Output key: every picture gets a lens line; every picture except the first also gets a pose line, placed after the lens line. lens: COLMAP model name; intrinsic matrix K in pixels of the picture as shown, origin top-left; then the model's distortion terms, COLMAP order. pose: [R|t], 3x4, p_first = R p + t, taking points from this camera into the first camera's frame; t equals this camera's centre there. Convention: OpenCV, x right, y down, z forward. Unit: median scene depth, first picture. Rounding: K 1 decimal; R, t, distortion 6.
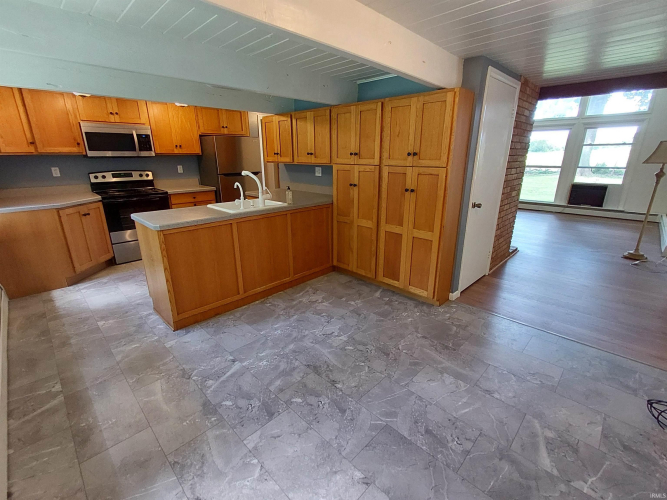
lens RADIAL K [[304.5, 0, 331.0], [0, 304.5, 250.6], [0, 0, 1]] dist [0.008415, -0.002678]
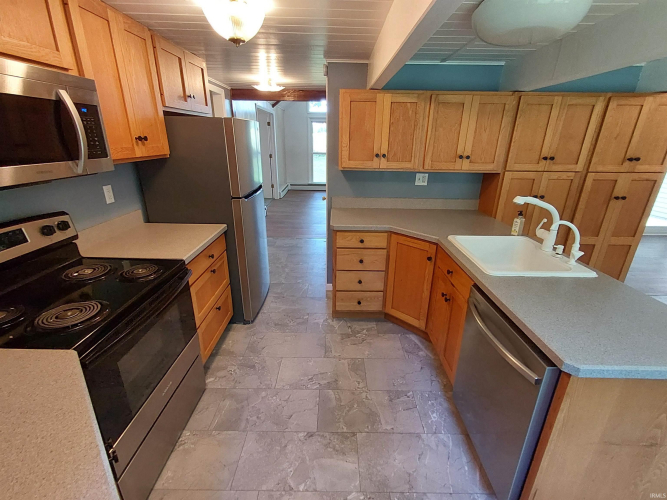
lens RADIAL K [[304.5, 0, 333.5], [0, 304.5, 249.9], [0, 0, 1]] dist [0.008415, -0.002678]
pose [[0.709797, -0.234146, 0.664352, -0.686033], [0.200086, 0.971308, 0.128558, -0.227274], [-0.675392, 0.041678, 0.736280, 0.608512]]
